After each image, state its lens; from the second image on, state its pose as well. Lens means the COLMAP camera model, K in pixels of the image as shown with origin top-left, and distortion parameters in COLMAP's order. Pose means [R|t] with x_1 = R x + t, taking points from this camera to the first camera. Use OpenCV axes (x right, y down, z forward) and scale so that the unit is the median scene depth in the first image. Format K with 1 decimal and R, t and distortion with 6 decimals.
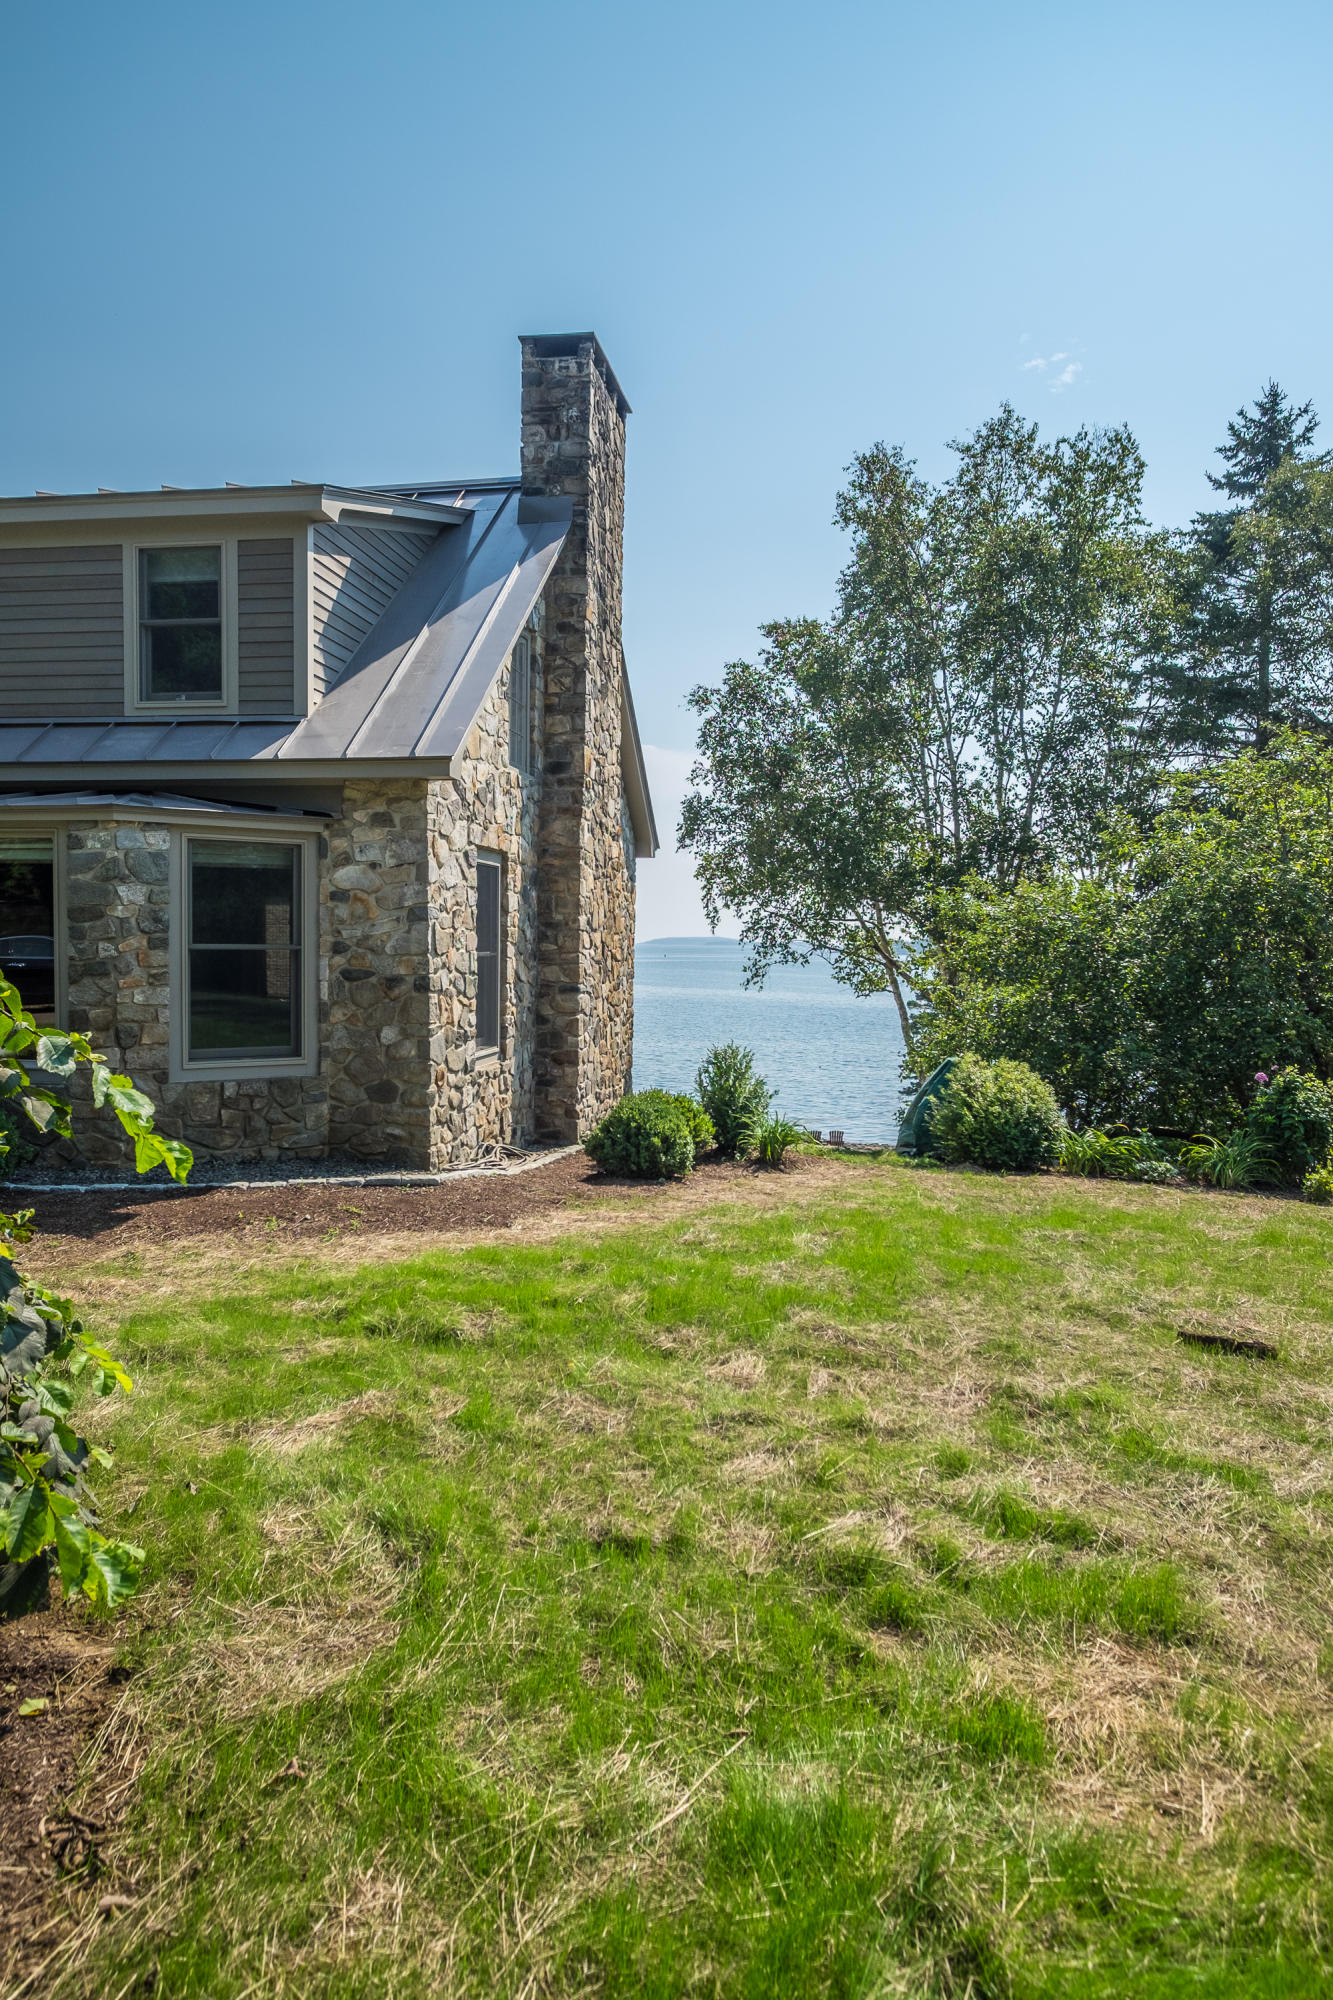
lens RADIAL K [[1343.6, 0, 650.8], [0, 1343.6, 1012.8], [0, 0, 1]] dist [-0.006234, -0.000790]
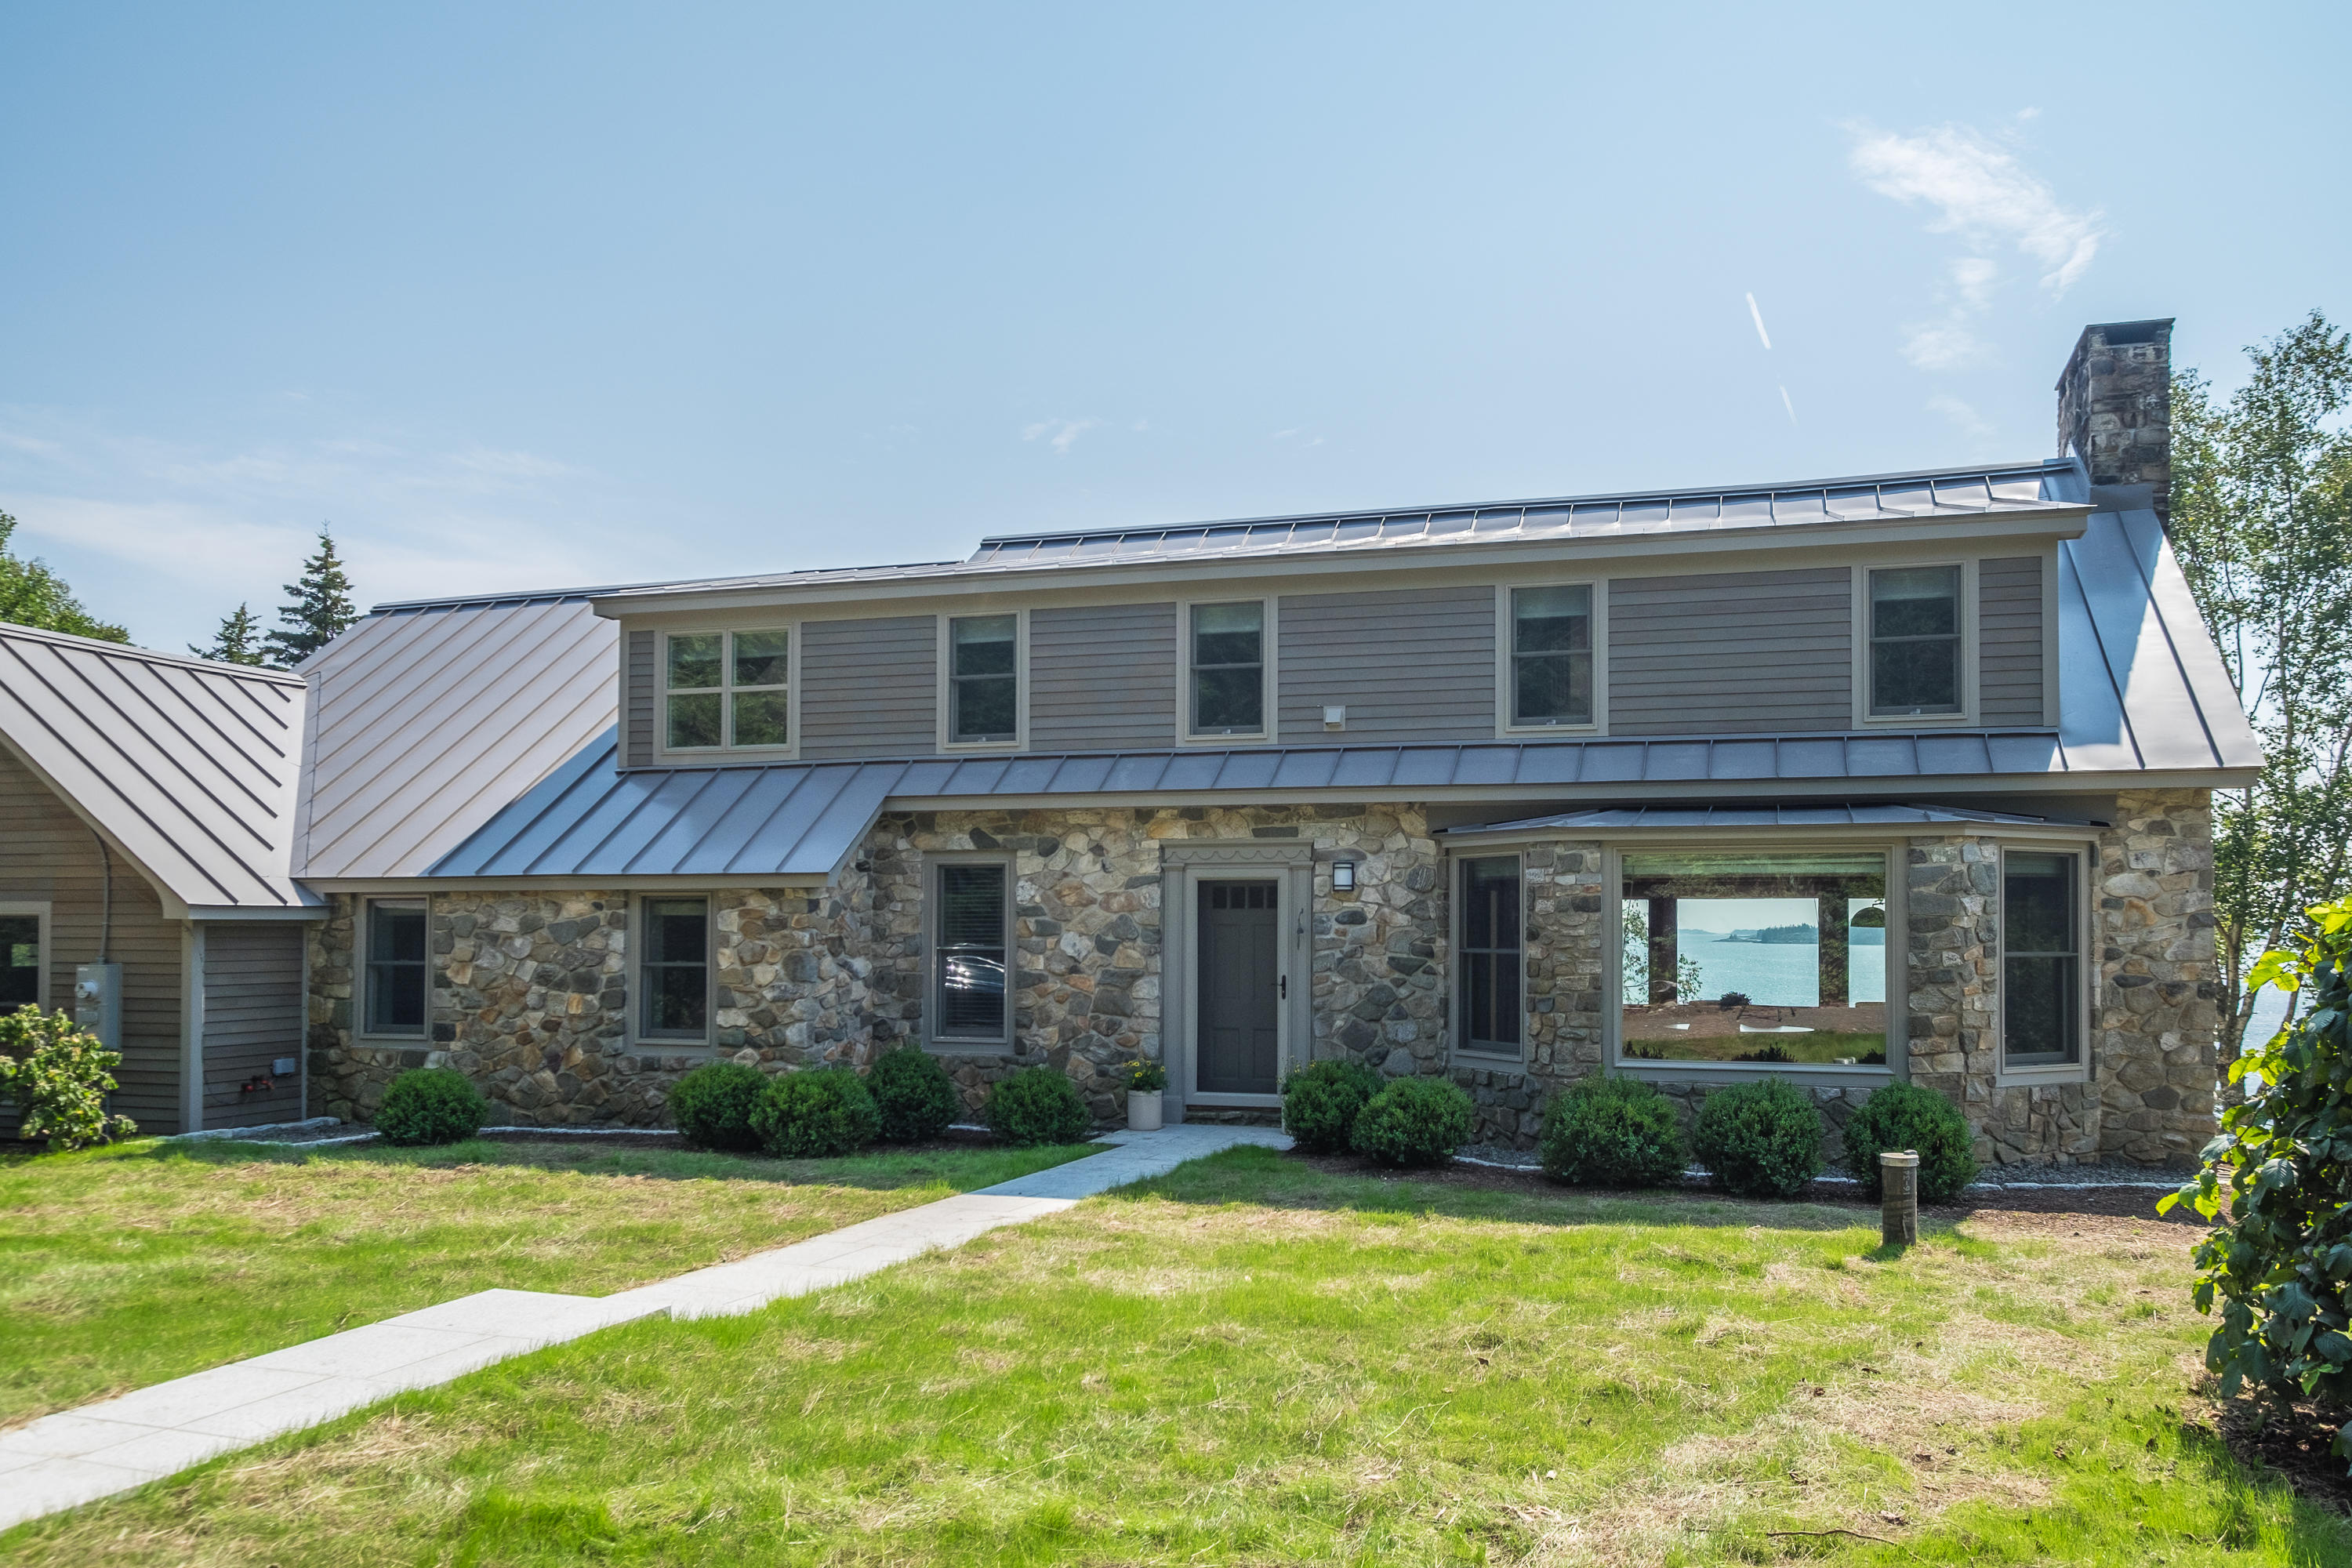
lens RADIAL K [[1688.5, 0, 1255.2], [0, 1688.5, 897.5], [0, 0, 1]] dist [-0.000306, 0.001149]
pose [[0.991481, -0.010832, -0.129802, -0.704312], [0.001235, 0.997273, -0.073786, 0.001877], [0.130247, 0.072997, 0.988791, -0.342177]]
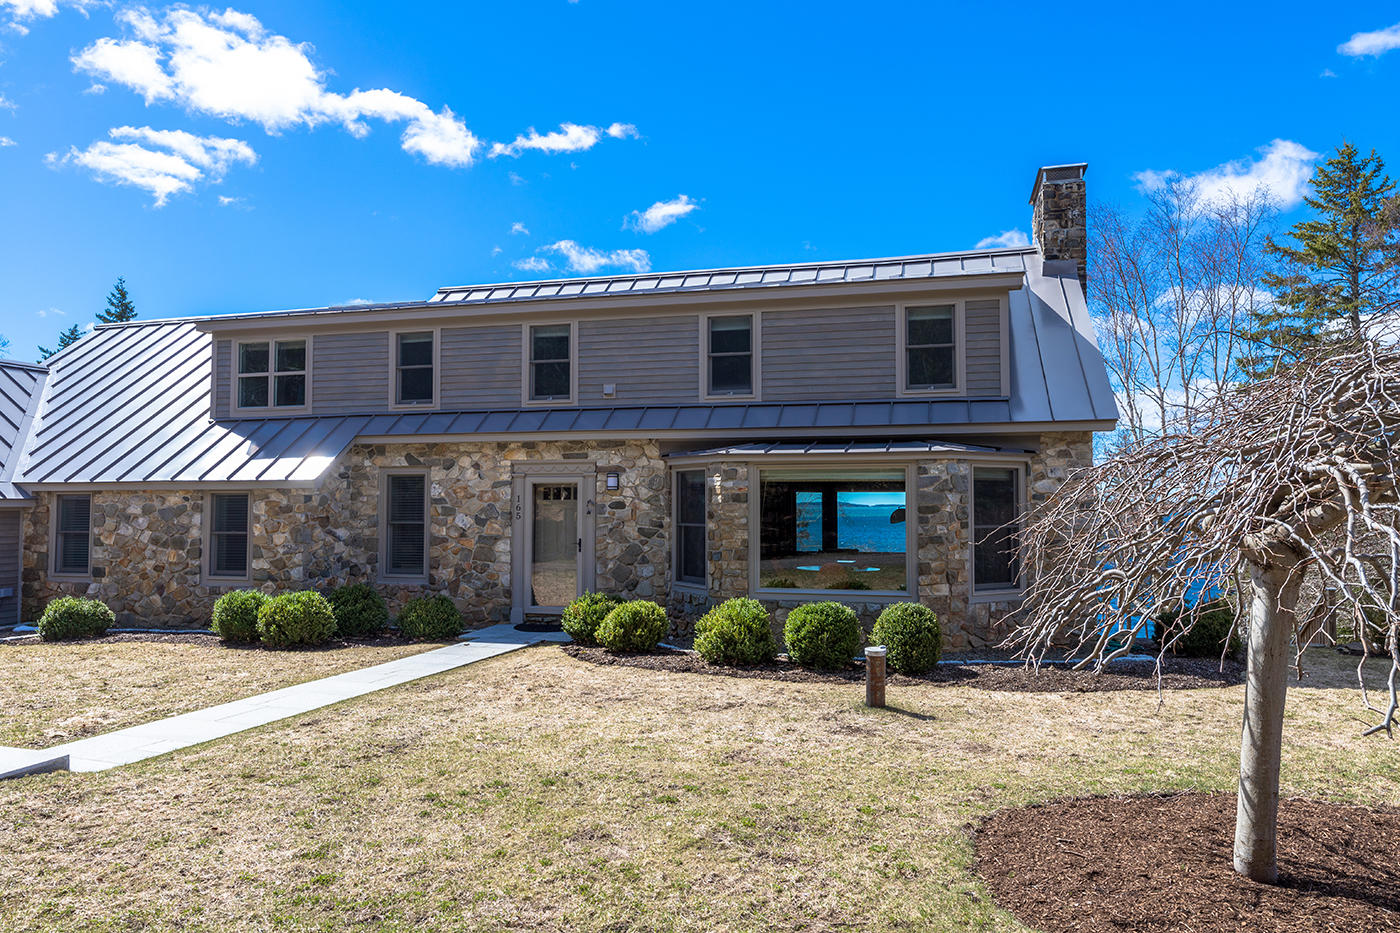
lens RADIAL K [[920.9, 0, 693.9], [0, 920.9, 467.9], [0, 0, 1]] dist [-0.004518, 0.003173]
pose [[0.994661, -0.014791, -0.102129, -0.556992], [0.005213, 0.995613, -0.093420, -0.013931], [0.103063, 0.092388, 0.990375, -0.252512]]
